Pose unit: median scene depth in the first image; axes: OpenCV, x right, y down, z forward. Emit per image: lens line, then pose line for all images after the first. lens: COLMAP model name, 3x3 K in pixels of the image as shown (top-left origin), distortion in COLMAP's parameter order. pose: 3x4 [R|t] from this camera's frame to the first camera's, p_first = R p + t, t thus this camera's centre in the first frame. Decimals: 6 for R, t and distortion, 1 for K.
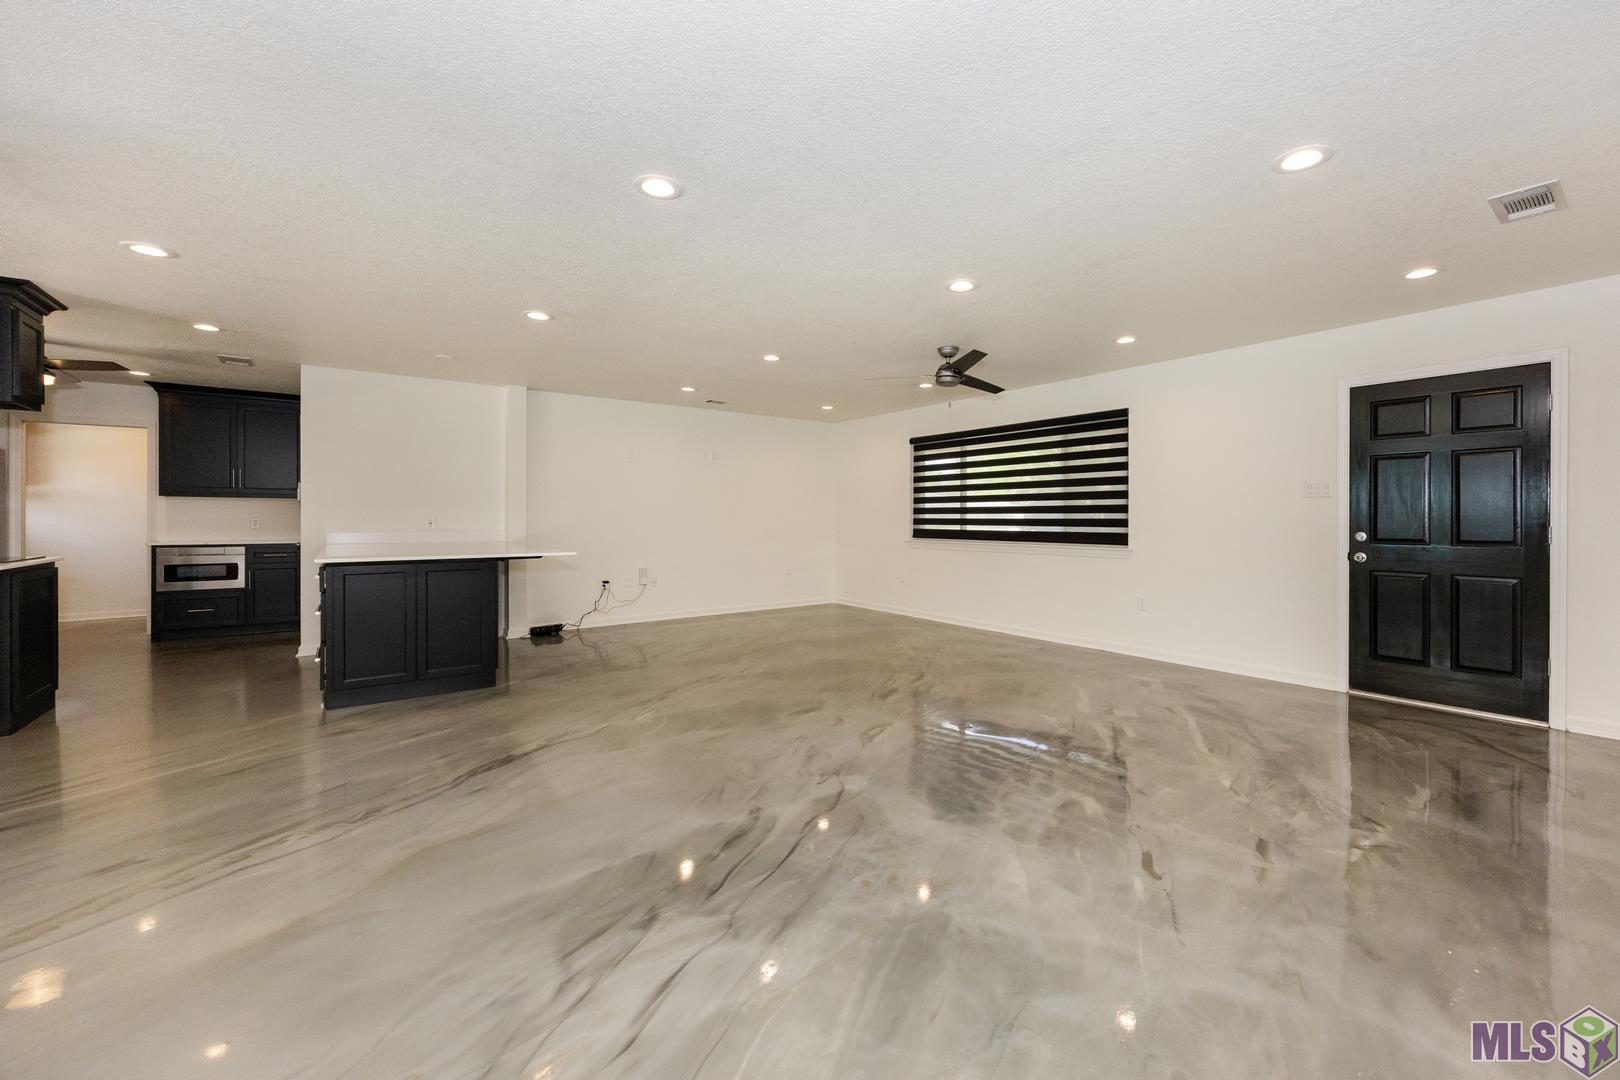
lens RADIAL K [[636.7, 0, 852.7], [0, 636.7, 529.2], [0, 0, 1]] dist [-0.001931, -0.000240]
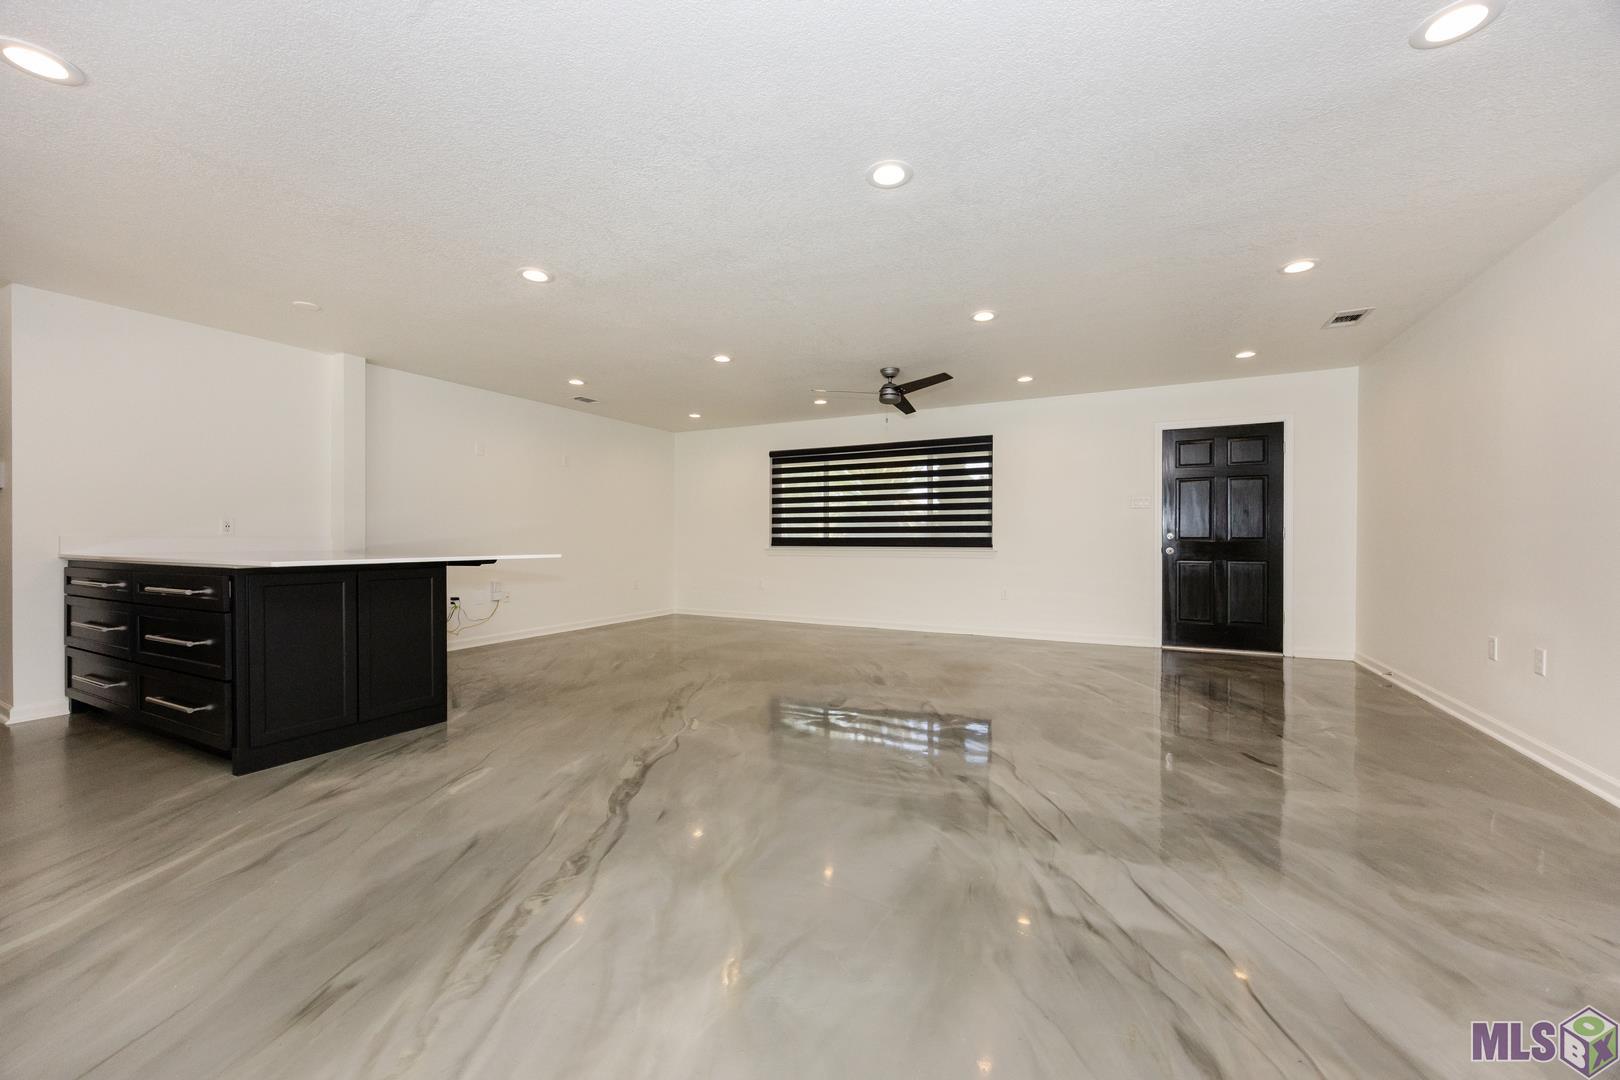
lens RADIAL K [[611.1, 0, 807.0], [0, 611.1, 542.1], [0, 0, 1]] dist [-0.001241, 0.000411]
pose [[0.908664, -0.002799, 0.417519, -0.382729], [0.007779, 0.999917, -0.010228, 0.025005], [-0.417456, 0.012542, 0.908610, 0.080880]]
